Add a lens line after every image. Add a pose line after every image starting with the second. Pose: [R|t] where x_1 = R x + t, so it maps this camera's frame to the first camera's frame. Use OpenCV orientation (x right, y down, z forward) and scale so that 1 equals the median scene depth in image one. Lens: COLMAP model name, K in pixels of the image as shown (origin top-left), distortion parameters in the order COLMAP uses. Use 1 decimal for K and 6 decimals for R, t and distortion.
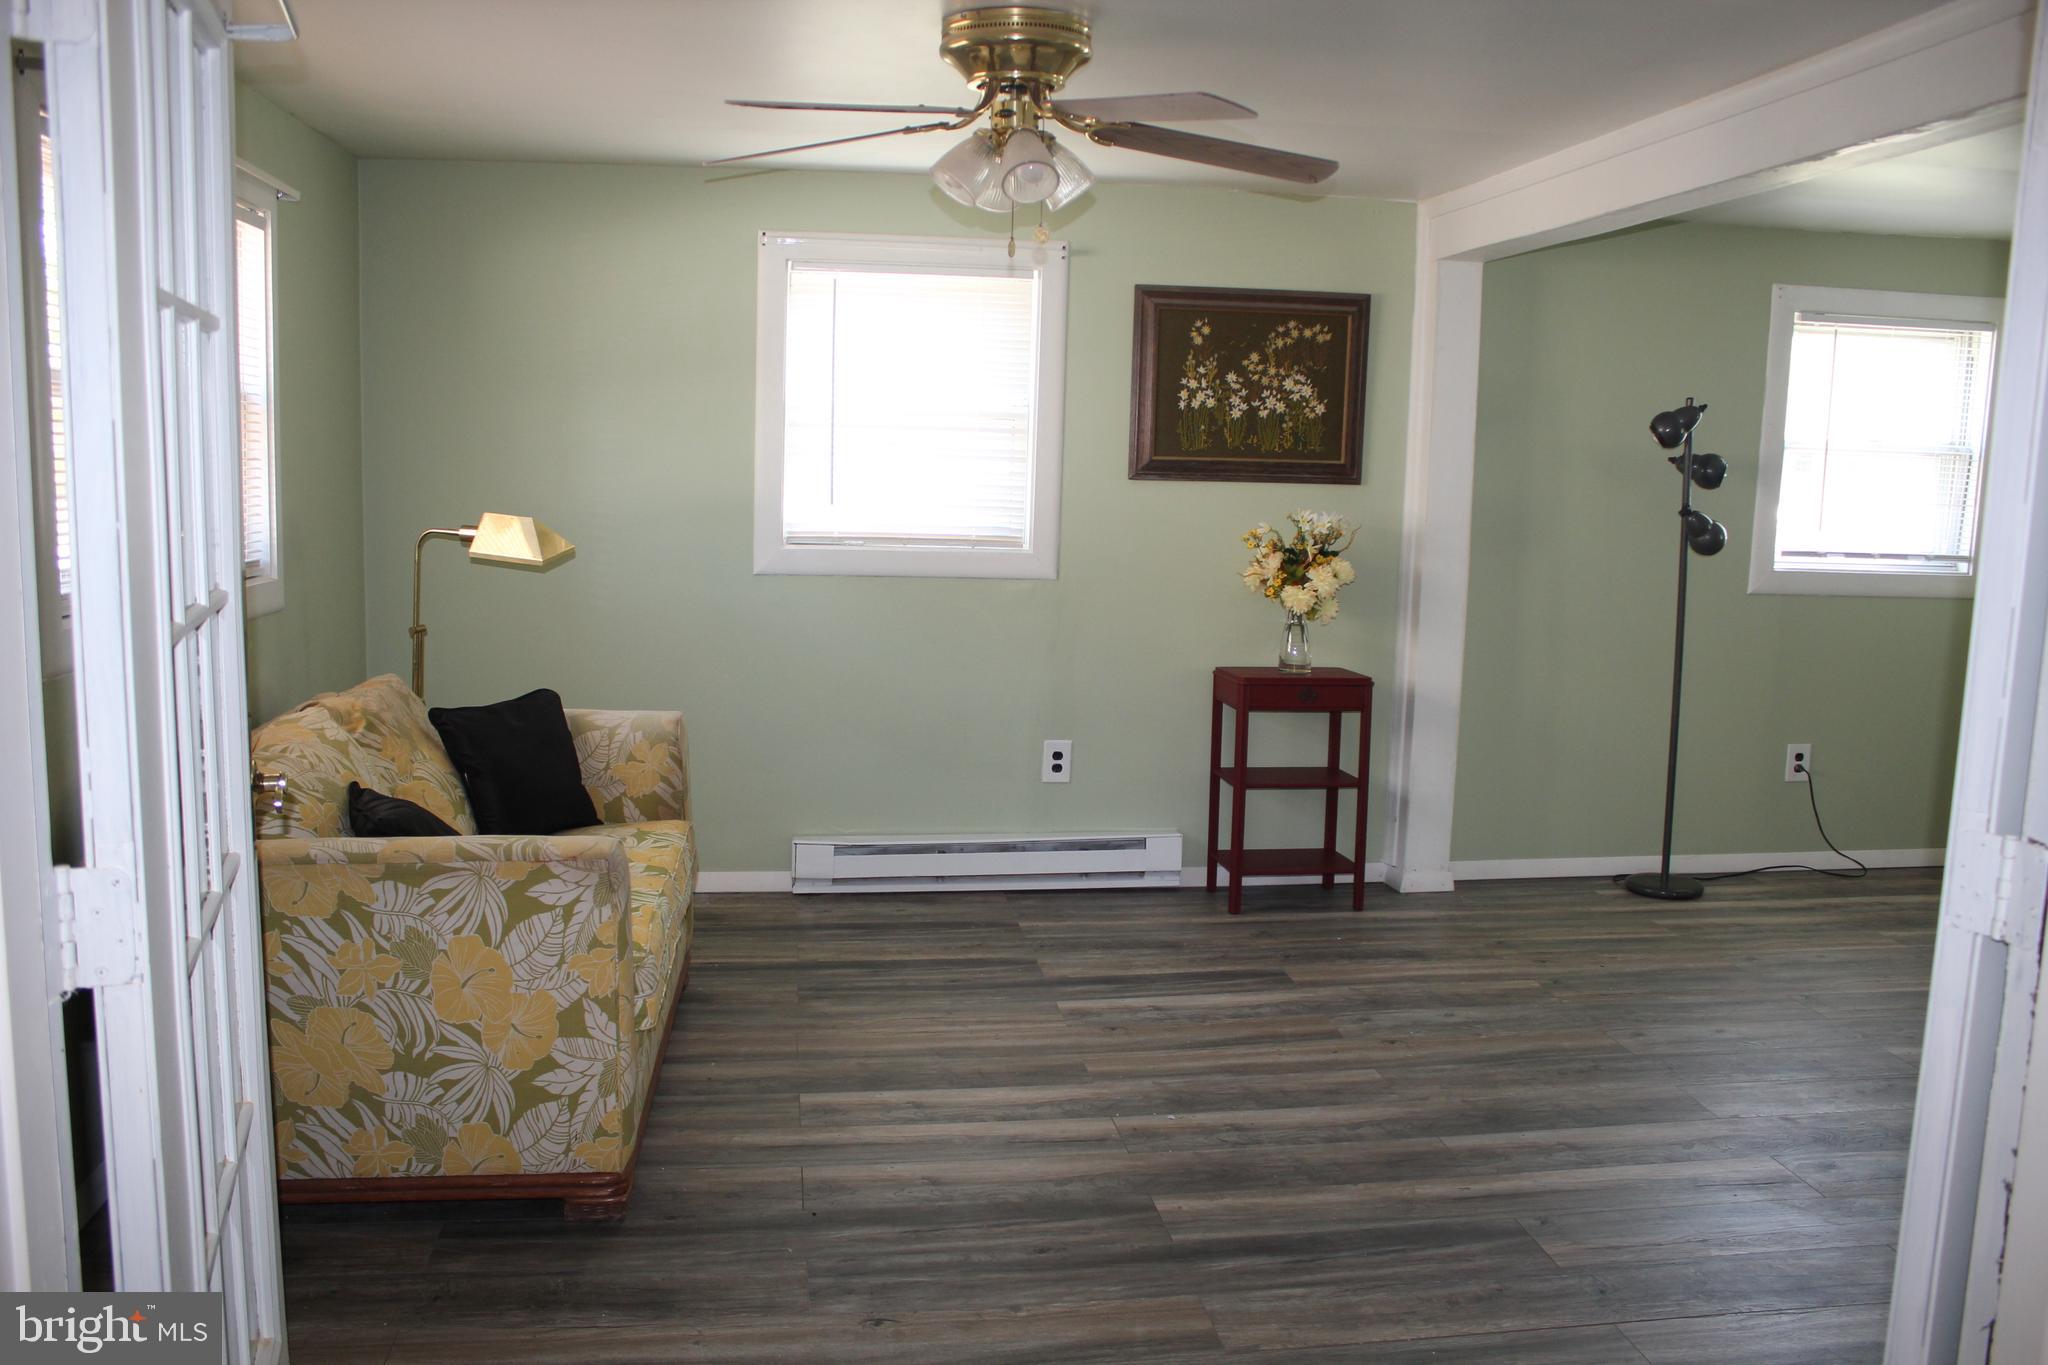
lens RADIAL K [[1681.5, 0, 1028.8], [0, 1681.5, 668.0], [0, 0, 1]] dist [-0.159202, 0.116637]
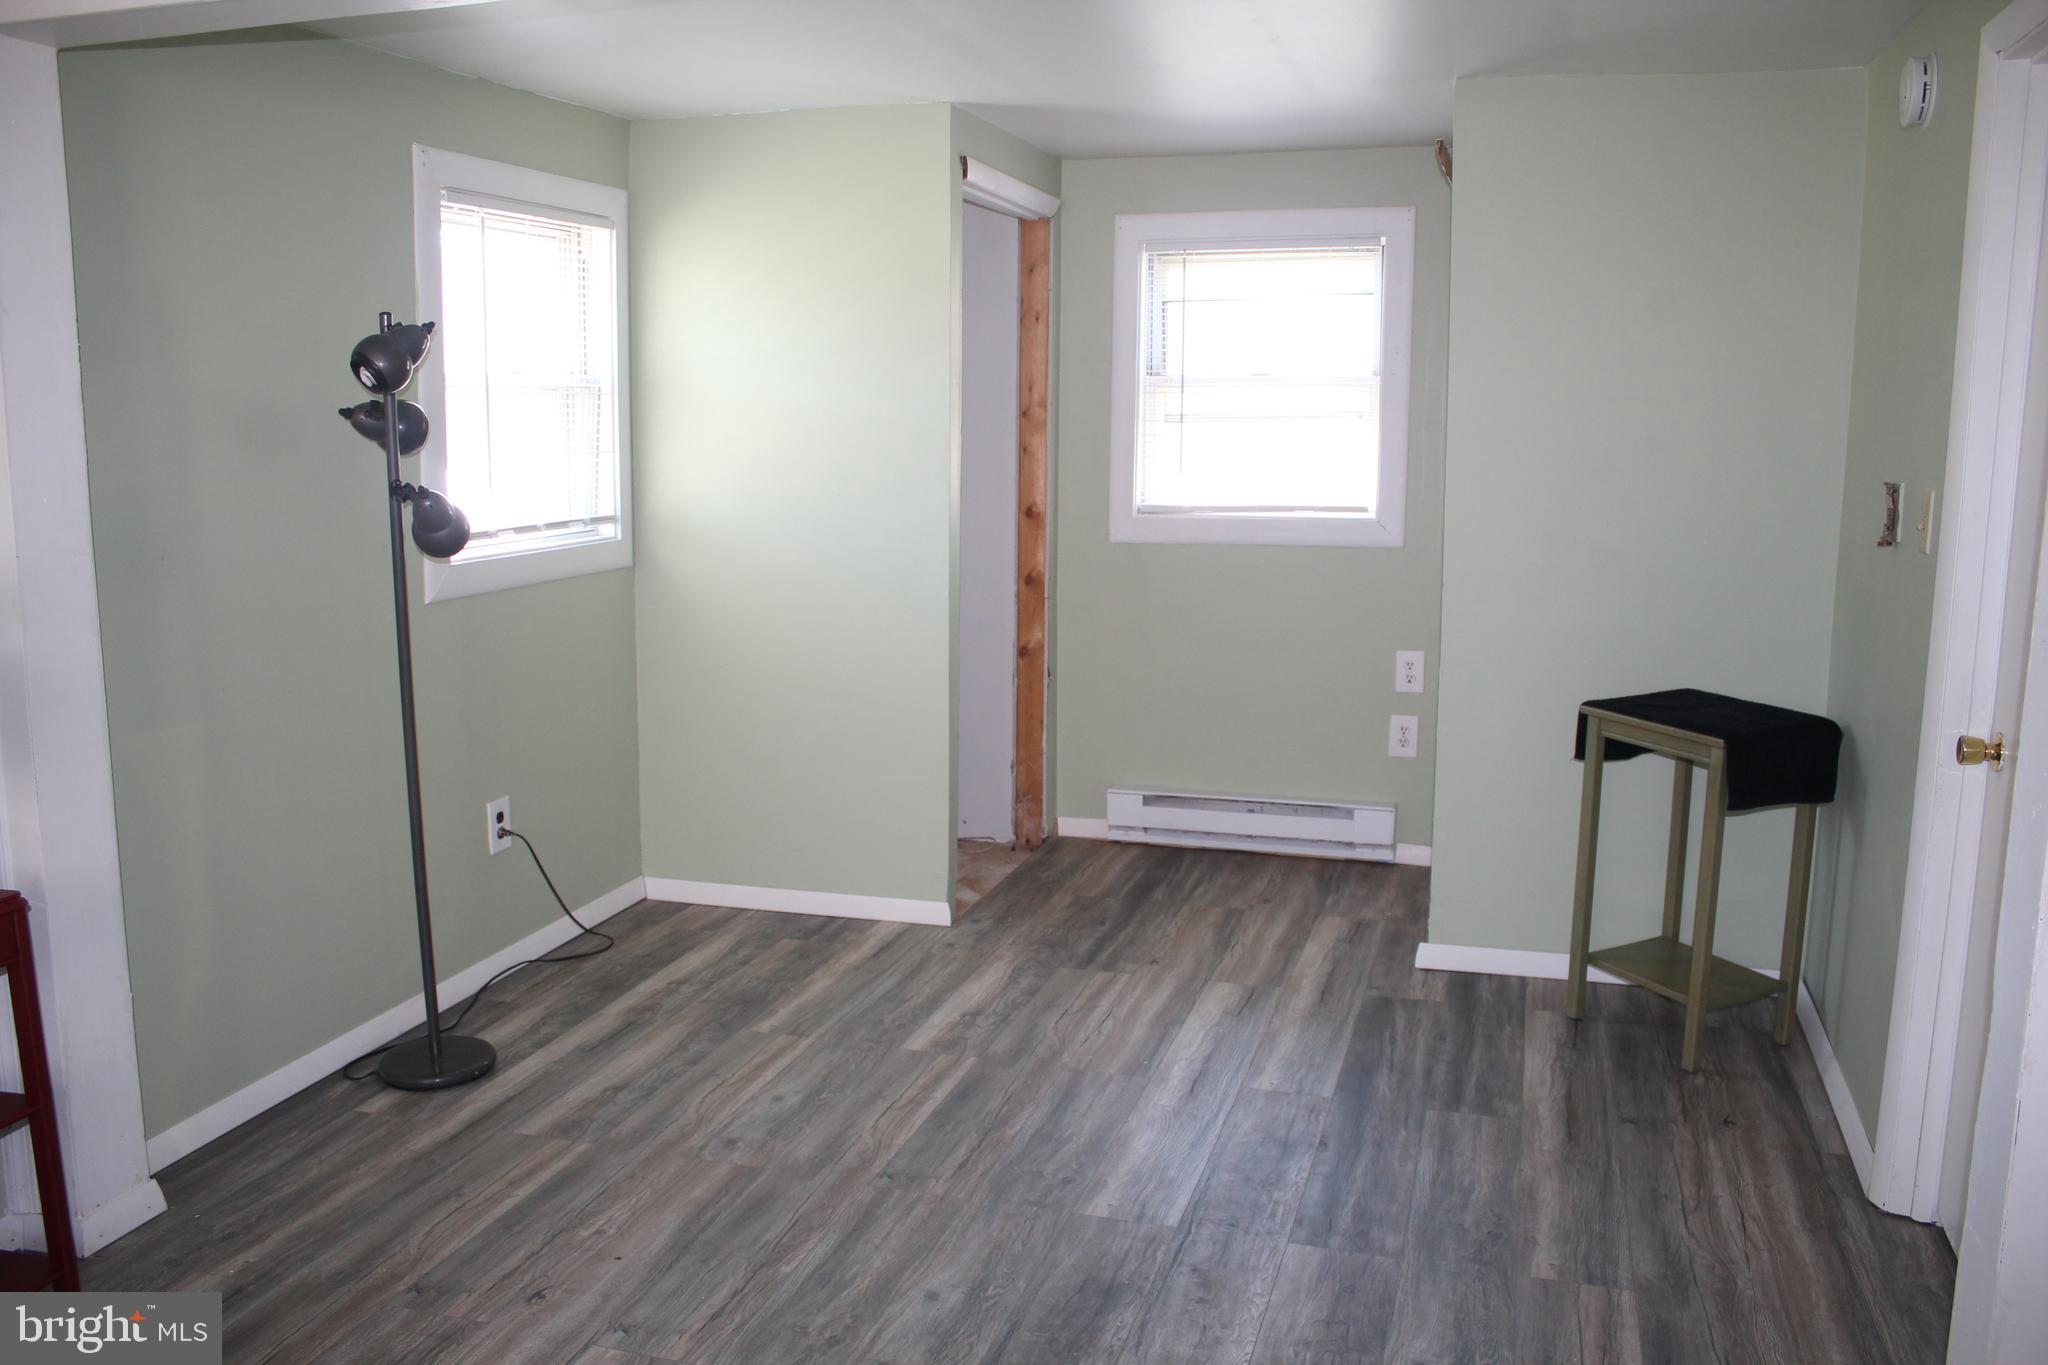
lens RADIAL K [[1681.5, 0, 1028.8], [0, 1681.5, 668.0], [0, 0, 1]] dist [-0.159202, 0.116637]
pose [[0.415526, -0.163459, 0.894773, -0.077718], [0.131313, 0.984195, 0.118813, -0.071830], [-0.900053, 0.068125, 0.430423, 0.515441]]
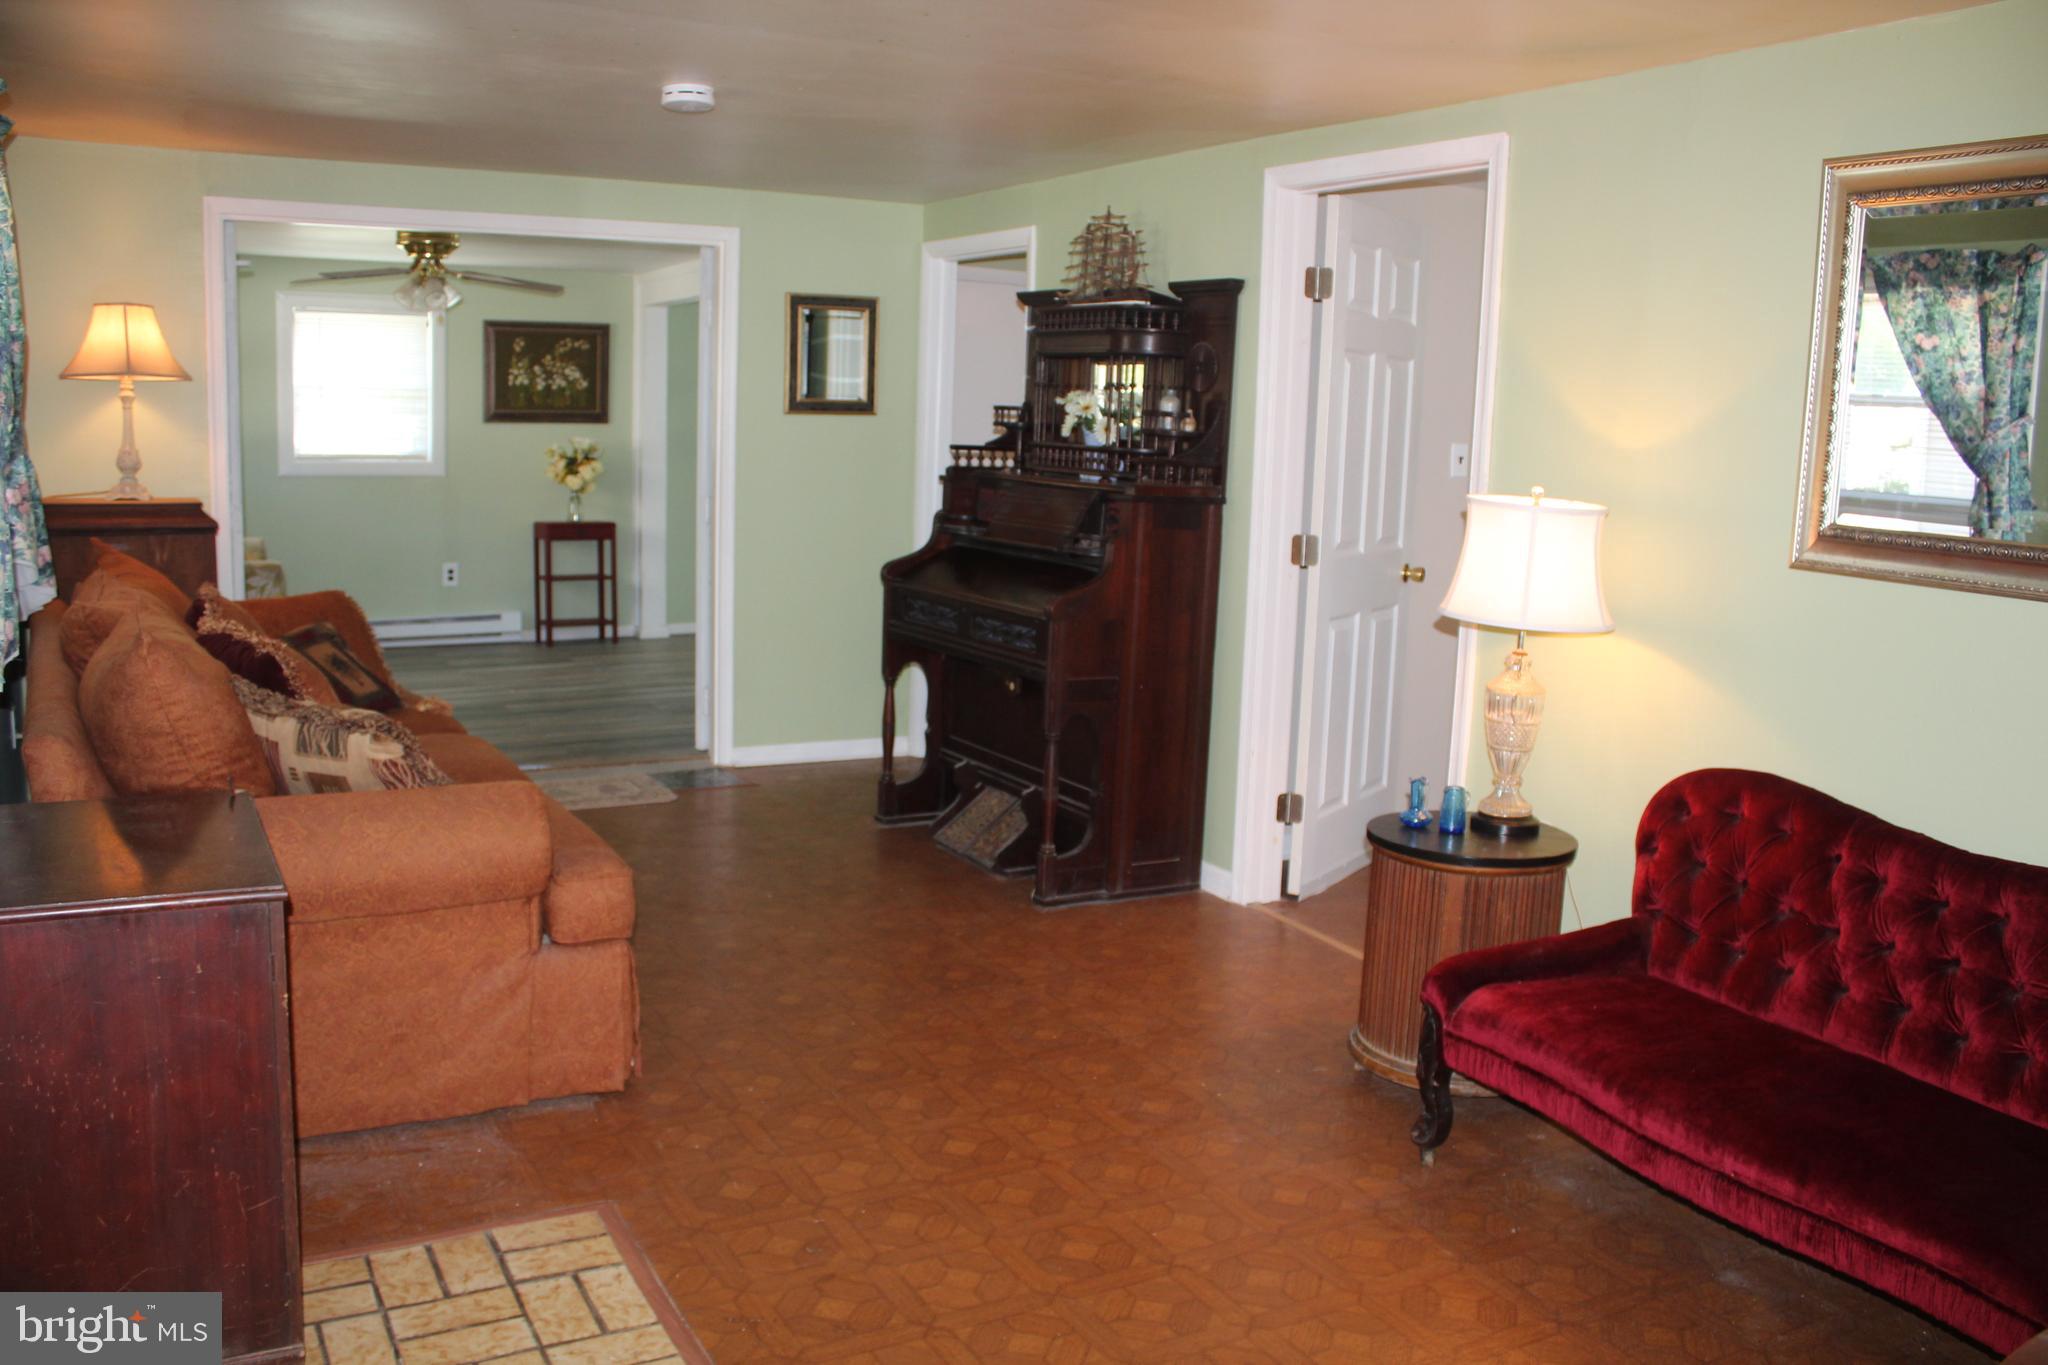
lens RADIAL K [[1681.5, 0, 1028.8], [0, 1681.5, 668.0], [0, 0, 1]] dist [-0.159202, 0.116637]
pose [[0.927002, -0.053868, 0.371169, -0.075728], [0.041278, 0.998273, 0.041787, 0.111430], [-0.372779, -0.023416, 0.927625, -0.962664]]
